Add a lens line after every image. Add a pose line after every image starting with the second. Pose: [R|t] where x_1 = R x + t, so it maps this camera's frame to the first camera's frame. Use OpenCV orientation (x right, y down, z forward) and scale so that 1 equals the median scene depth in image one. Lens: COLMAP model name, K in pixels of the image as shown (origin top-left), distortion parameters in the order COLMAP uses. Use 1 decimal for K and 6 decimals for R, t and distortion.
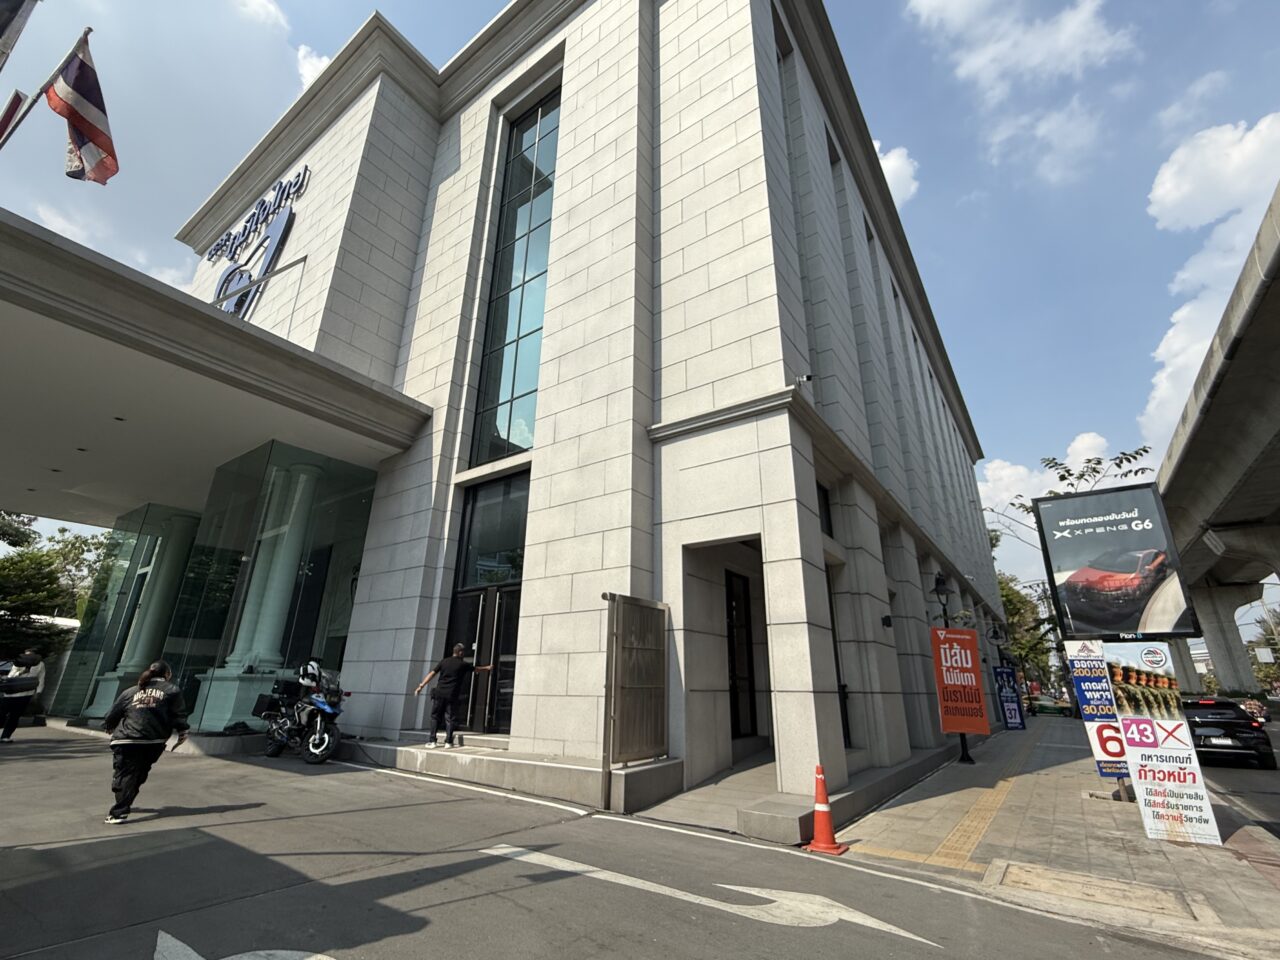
lens RADIAL K [[564.2, 0, 640.6], [0, 564.2, 480.9], [0, 0, 1]] dist [-0.002958, 0.000114]
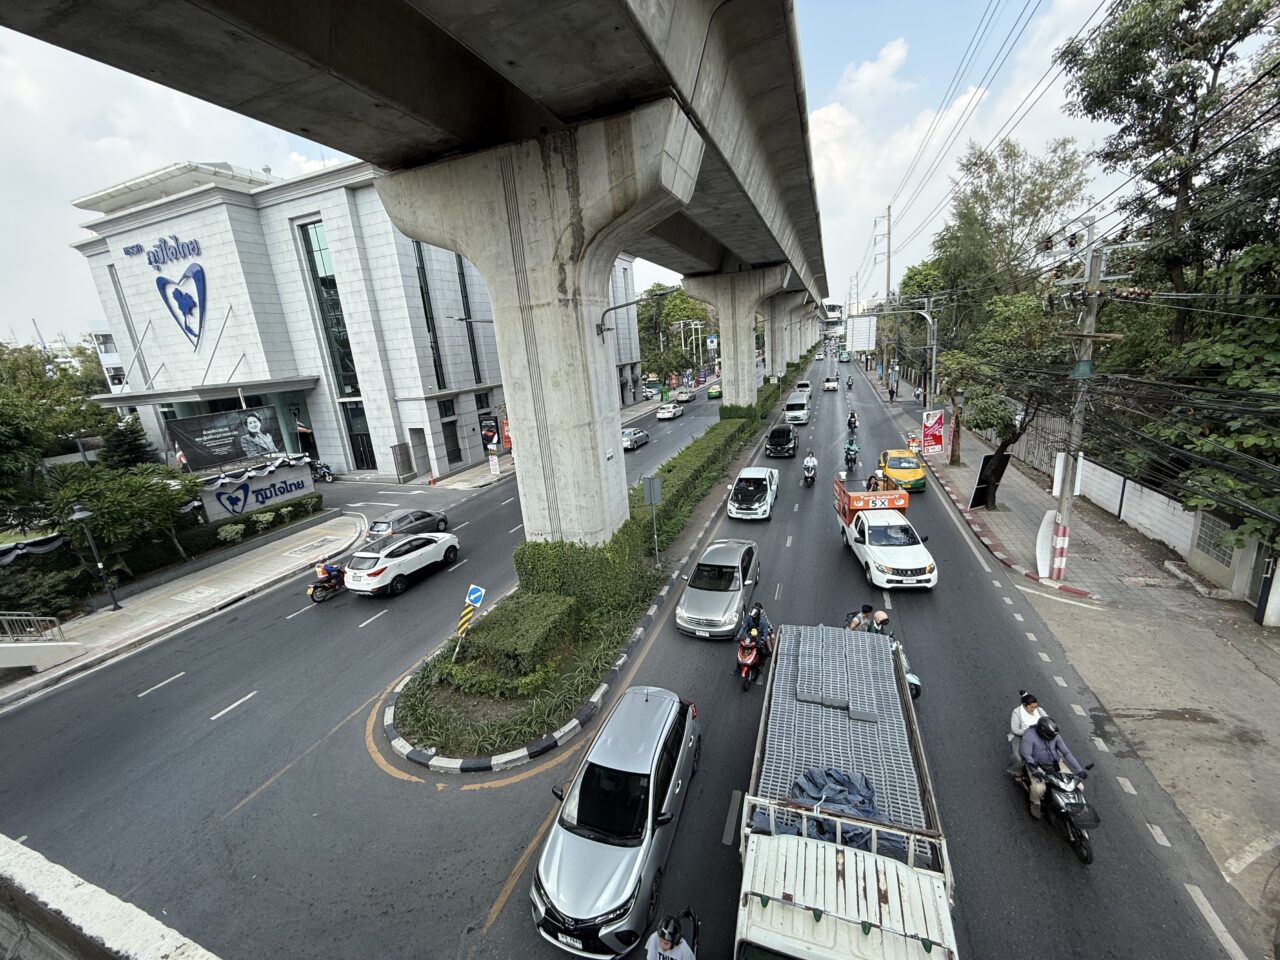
lens RADIAL K [[510.0, 0, 632.7], [0, 510.0, 478.7], [0, 0, 1]] dist [-0.000150, -0.000418]
pose [[0.964439, -0.152985, 0.215530, 0.751835], [0.003340, 0.822447, 0.568832, -1.612000], [-0.264284, -0.547884, 0.793711, -2.496612]]
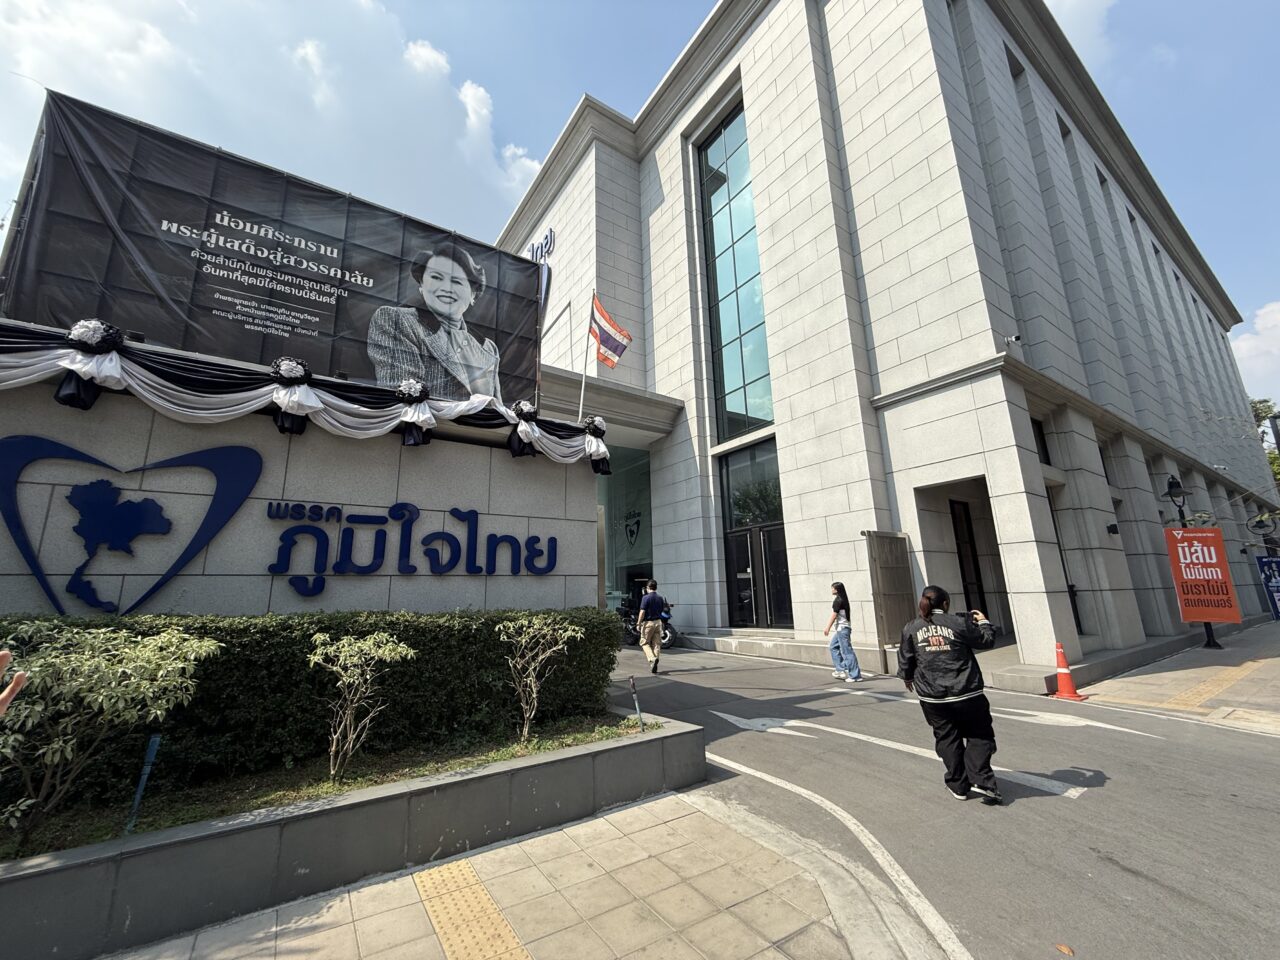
lens RADIAL K [[510.0, 0, 636.4], [0, 510.0, 478.7], [0, 0, 1]] dist [-0.000150, -0.000418]
pose [[0.935555, -0.114720, -0.334031, -0.117838], [0.155646, 0.982903, 0.098365, -0.112185], [0.317035, -0.144016, 0.937416, -0.279683]]
